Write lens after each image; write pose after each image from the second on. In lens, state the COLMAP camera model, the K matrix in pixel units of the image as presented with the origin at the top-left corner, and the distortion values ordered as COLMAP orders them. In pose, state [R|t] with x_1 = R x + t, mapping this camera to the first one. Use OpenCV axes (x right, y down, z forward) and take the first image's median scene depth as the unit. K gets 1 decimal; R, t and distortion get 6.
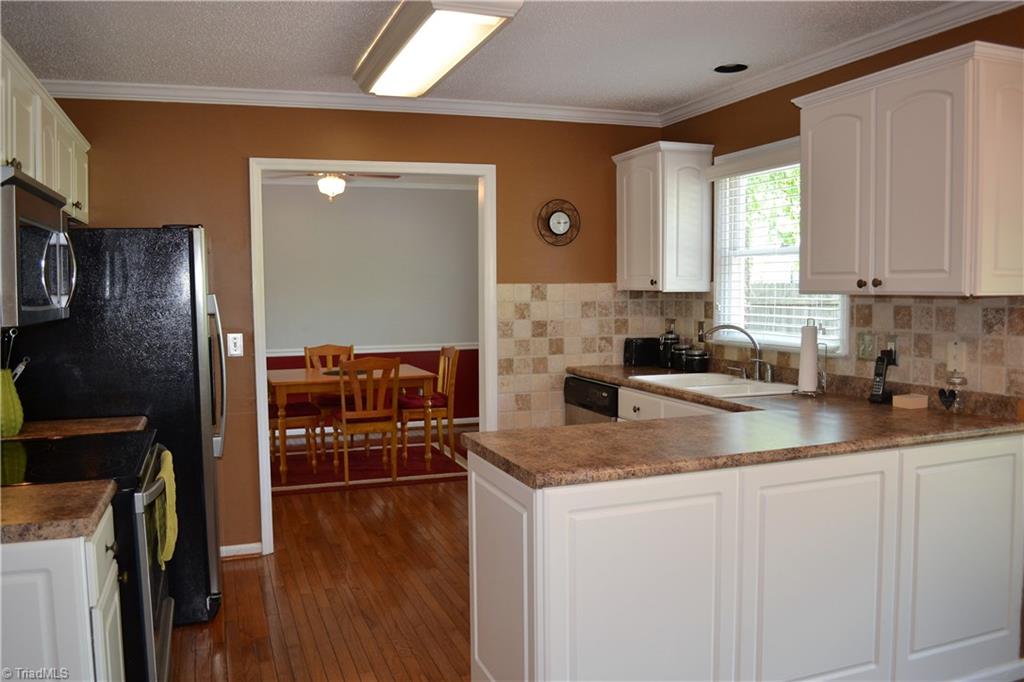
lens RADIAL K [[818.2, 0, 512.0], [0, 818.2, 341.0], [0, 0, 1]] dist [-0.086996, -0.001737]
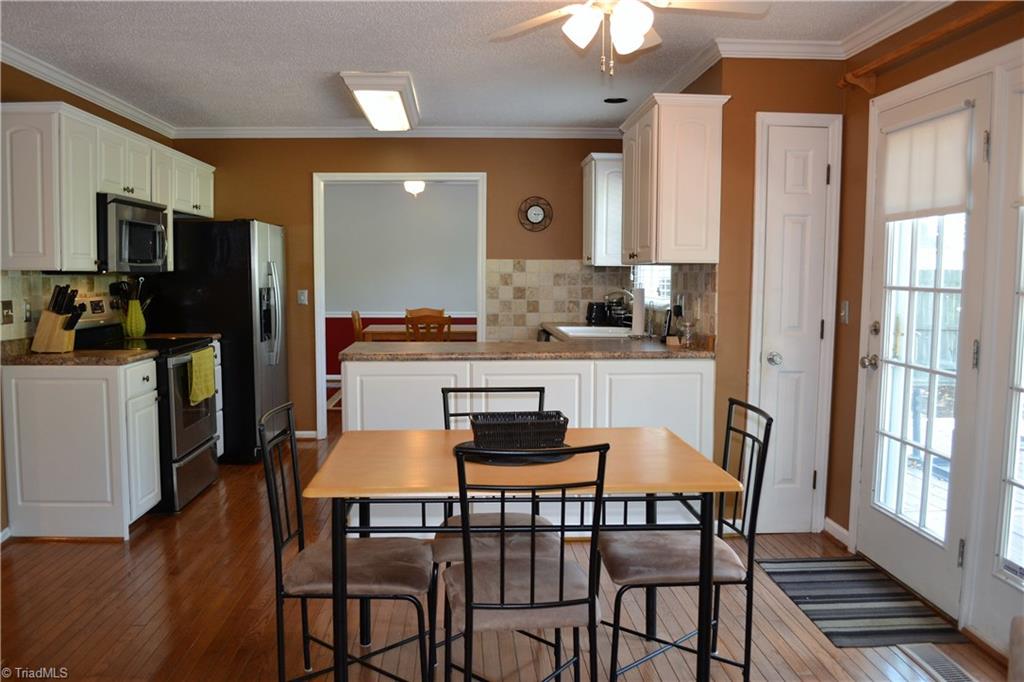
lens RADIAL K [[818.2, 0, 512.0], [0, 818.2, 341.0], [0, 0, 1]] dist [-0.086996, -0.001737]
pose [[0.953584, 0.037574, -0.298774, 0.462259], [-0.033291, 0.999257, 0.019413, 0.041557], [0.299281, -0.008565, 0.954127, -0.314910]]
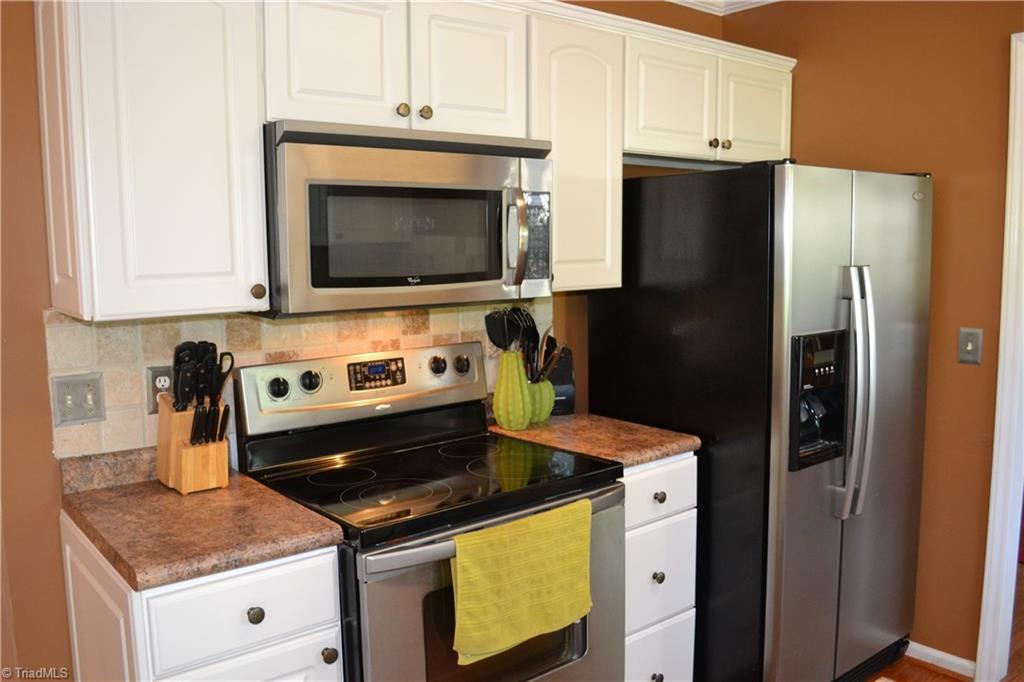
lens RADIAL K [[858.0, 0, 512.0], [0, 858.0, 341.0], [0, 0, 1]] dist [-0.072075, 0.001144]
pose [[0.327224, 0.120578, -0.937222, 0.143147], [-0.060392, 0.992466, 0.106601, -0.045809], [0.943015, 0.021718, 0.332040, 0.431526]]
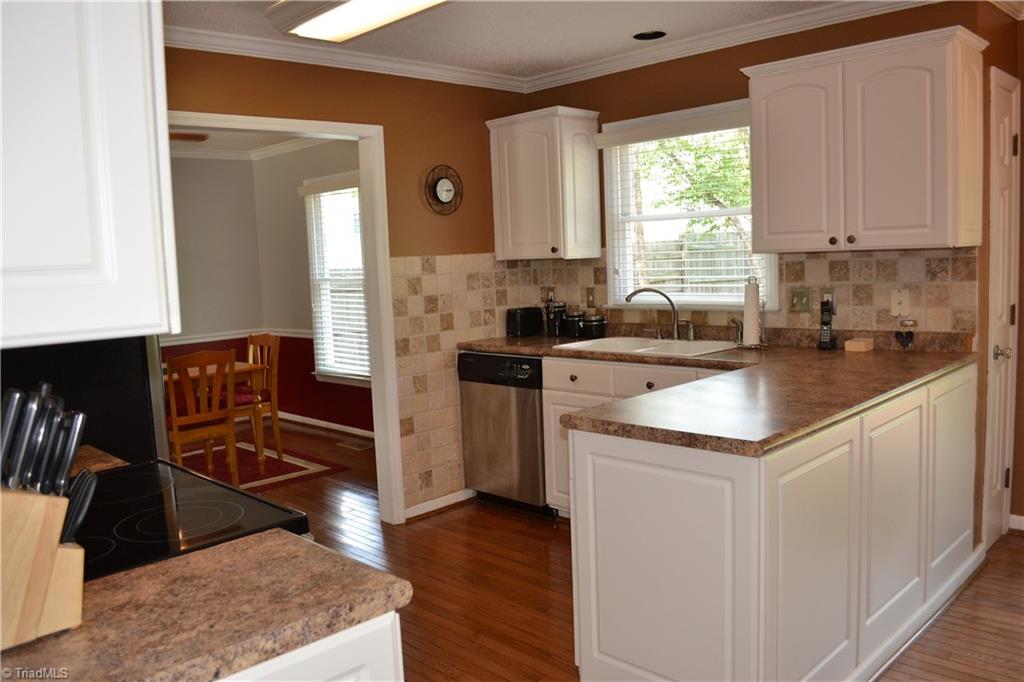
lens RADIAL K [[818.2, 0, 512.0], [0, 818.2, 341.0], [0, 0, 1]] dist [-0.086996, -0.001737]
pose [[0.909616, -0.075004, 0.408623, -0.288065], [0.064186, 0.997130, 0.040144, -0.004938], [-0.410462, -0.010287, 0.911820, 0.120012]]
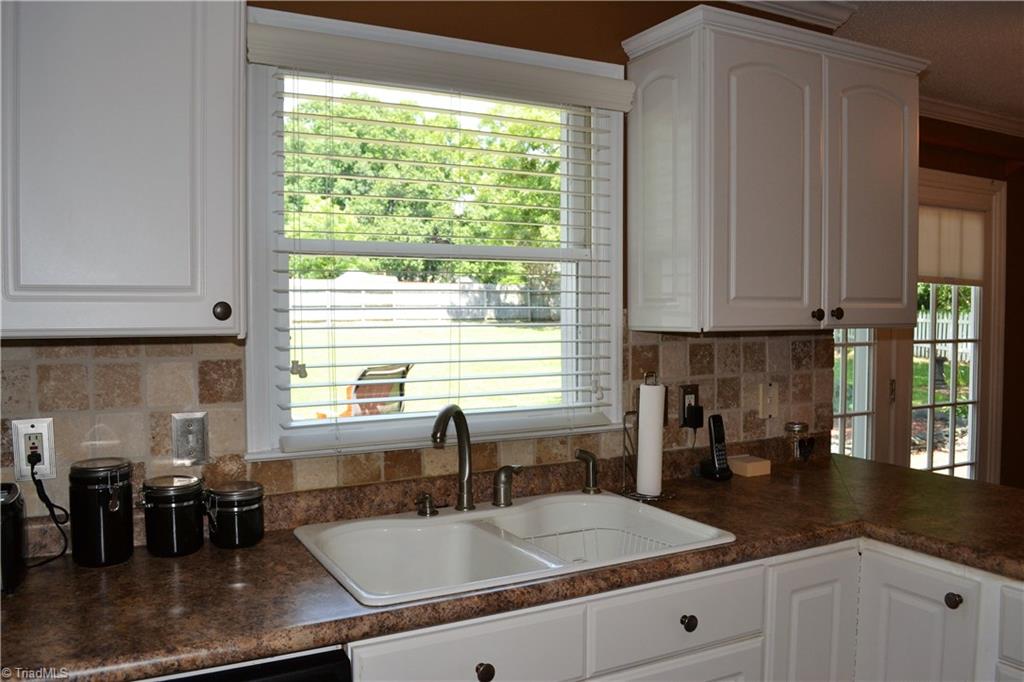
lens RADIAL K [[818.2, 0, 512.0], [0, 818.2, 341.0], [0, 0, 1]] dist [-0.086996, -0.001737]
pose [[-0.138105, -0.026684, 0.990058, -0.174676], [0.070338, 0.996849, 0.036679, -0.063799], [-0.987917, 0.074704, -0.135793, 0.937835]]
